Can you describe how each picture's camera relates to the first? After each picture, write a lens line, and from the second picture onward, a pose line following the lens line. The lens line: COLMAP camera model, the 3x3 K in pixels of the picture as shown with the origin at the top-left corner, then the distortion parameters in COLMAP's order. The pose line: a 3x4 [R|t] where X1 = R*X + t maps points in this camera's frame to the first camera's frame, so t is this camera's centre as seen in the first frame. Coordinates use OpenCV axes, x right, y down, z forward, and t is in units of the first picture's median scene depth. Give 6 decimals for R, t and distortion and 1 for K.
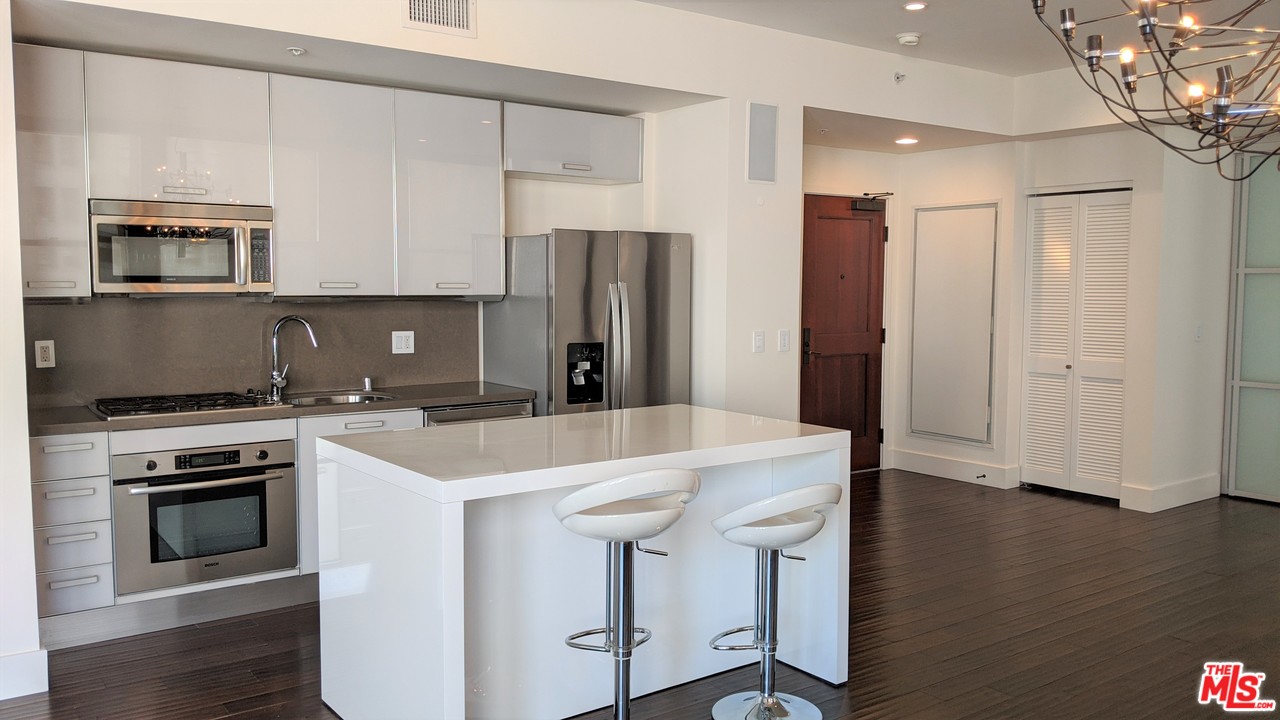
lens RADIAL K [[1000.3, 0, 644.3], [0, 1000.3, 352.0], [0, 0, 1]] dist [0.069175, -0.143534]
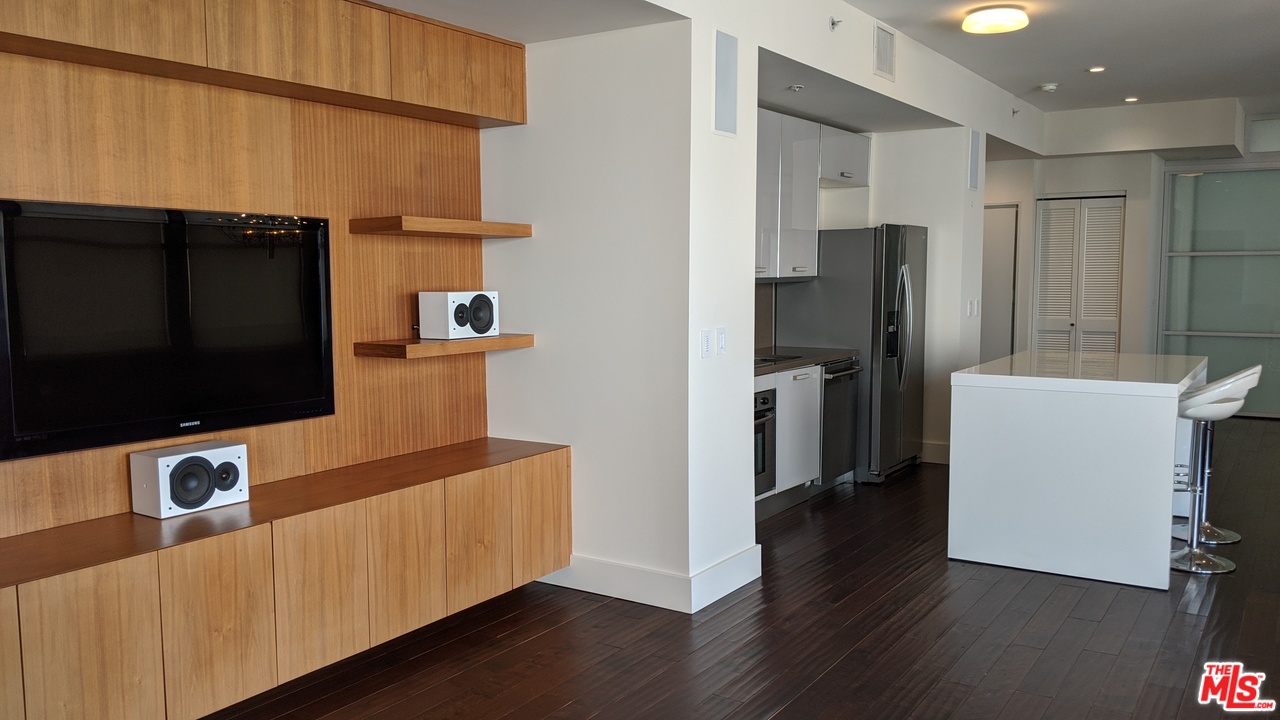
lens RADIAL K [[1000.3, 0, 644.3], [0, 1000.3, 352.0], [0, 0, 1]] dist [0.069175, -0.143534]
pose [[0.938411, -0.037984, 0.343427, -0.723641], [0.034122, 0.999268, 0.017282, 0.009848], [-0.343832, -0.004500, 0.939020, -0.109744]]
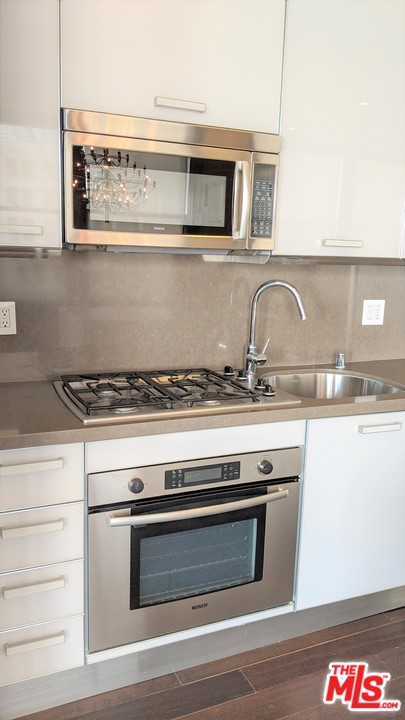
lens RADIAL K [[597.7, 0, 218.2], [0, 597.7, 347.1], [0, 0, 1]] dist [0.066379, -0.149183]
pose [[0.980536, 0.060198, -0.186883, -0.251700], [-0.043335, 0.994718, 0.093049, -0.020713], [0.191497, -0.083140, 0.977966, 0.421903]]
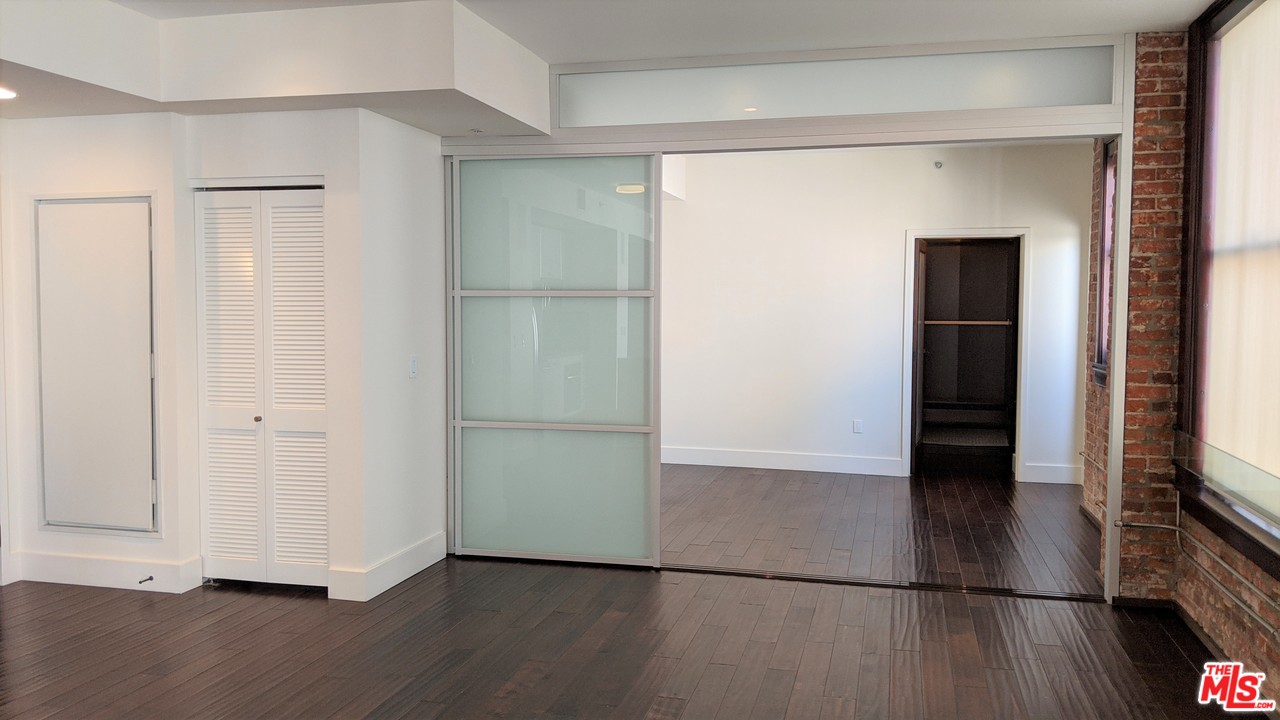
lens RADIAL K [[1000.3, 0, 644.3], [0, 1000.3, 352.0], [0, 0, 1]] dist [0.069175, -0.143534]
pose [[0.764203, -0.032400, 0.644161, 0.190446], [0.045124, 0.998976, -0.003288, -0.023966], [-0.643395, 0.031580, 0.764883, 0.286056]]
